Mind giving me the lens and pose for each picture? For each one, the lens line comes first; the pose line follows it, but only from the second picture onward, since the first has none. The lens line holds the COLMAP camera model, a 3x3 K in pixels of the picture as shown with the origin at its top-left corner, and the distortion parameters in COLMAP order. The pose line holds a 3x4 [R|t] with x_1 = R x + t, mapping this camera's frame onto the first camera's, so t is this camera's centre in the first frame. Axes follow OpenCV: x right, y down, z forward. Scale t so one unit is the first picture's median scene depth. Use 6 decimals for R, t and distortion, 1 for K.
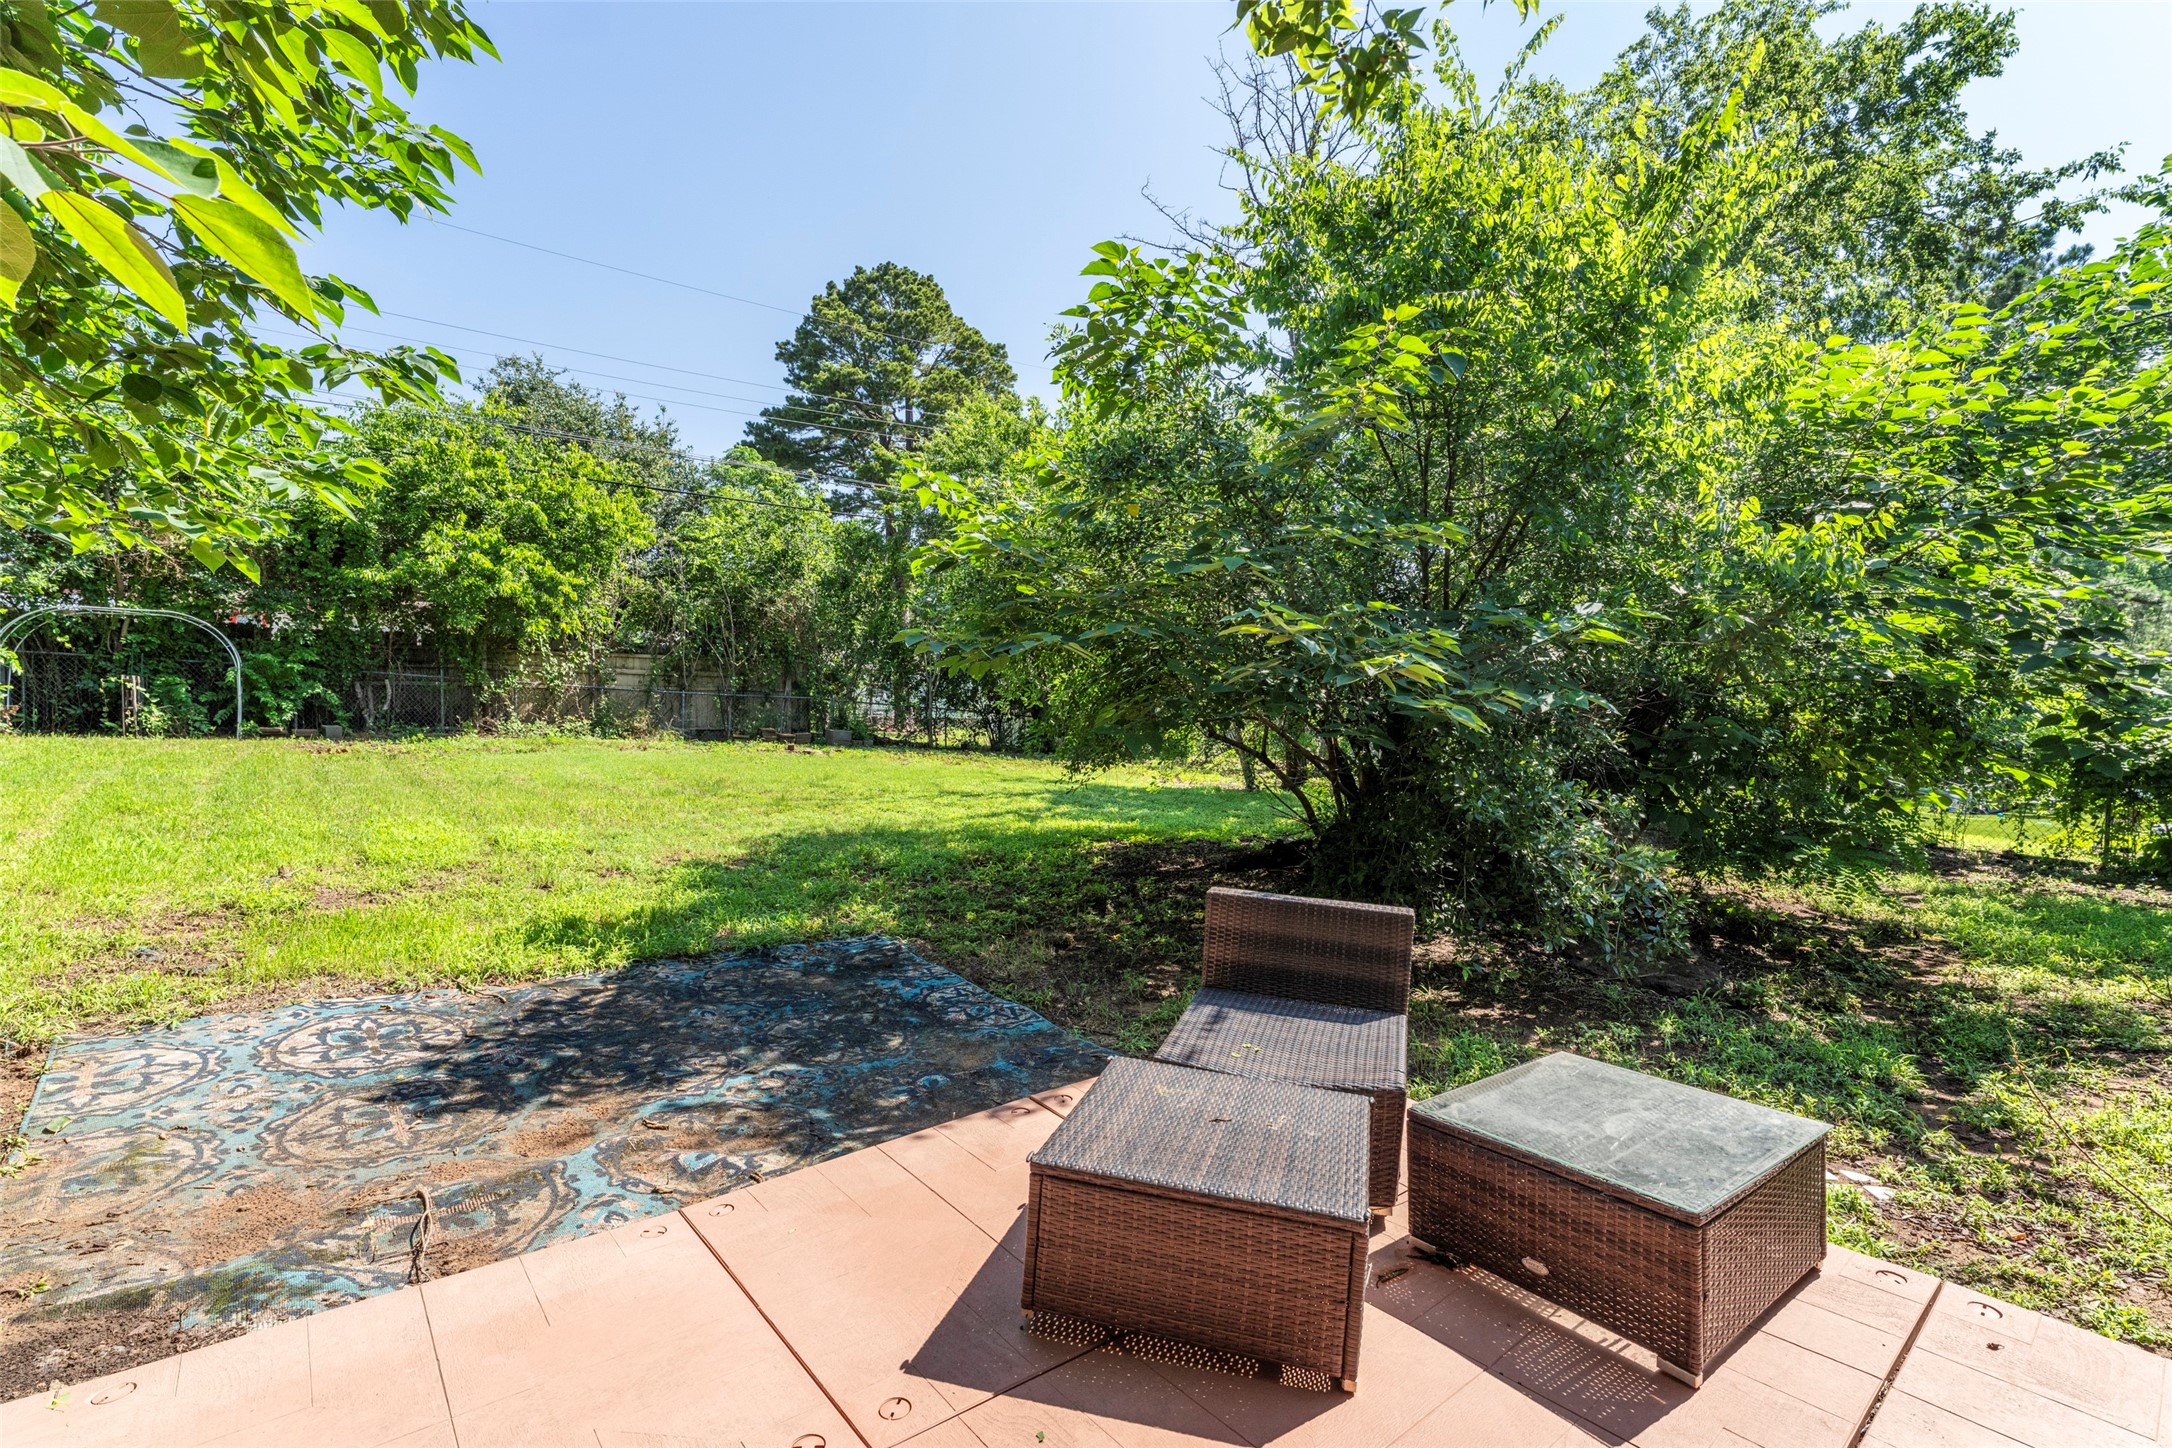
lens RADIAL K [[951.6, 0, 1130.0], [0, 951.6, 720.9], [0, 0, 1]] dist [0.001649, -0.000165]
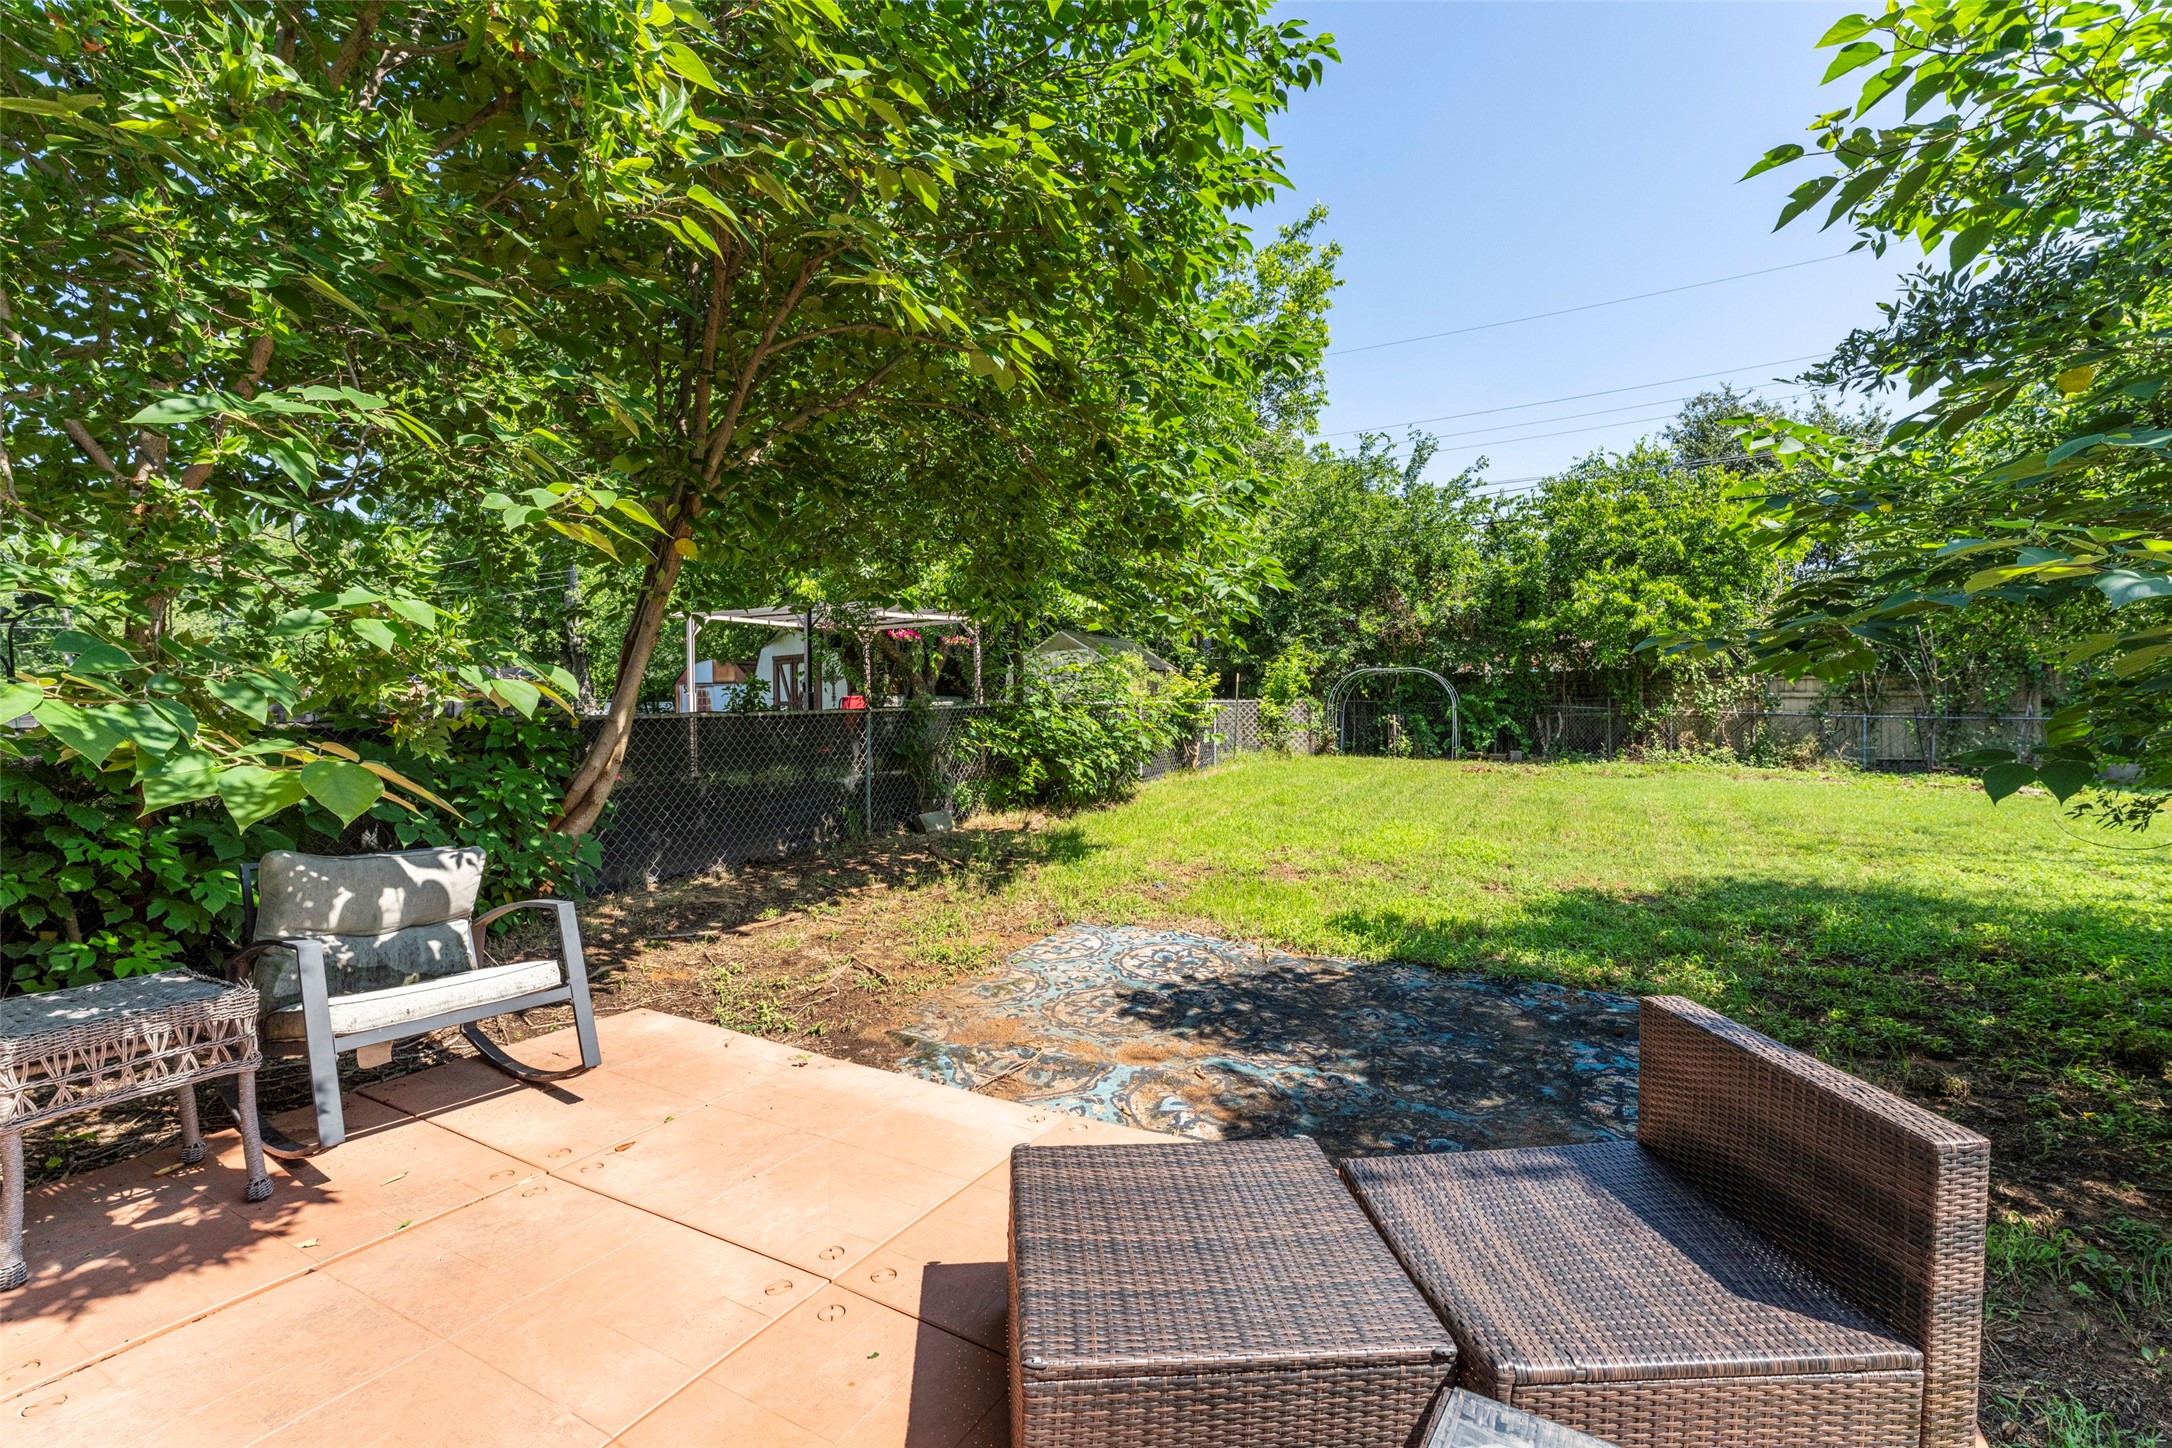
lens RADIAL K [[951.6, 0, 1130.0], [0, 951.6, 720.9], [0, 0, 1]] dist [0.001649, -0.000165]
pose [[0.374816, -0.023171, -0.926810, 0.438165], [-0.005833, 0.999609, -0.027350, 0.010087], [0.927081, 0.015658, 0.374534, 0.341785]]
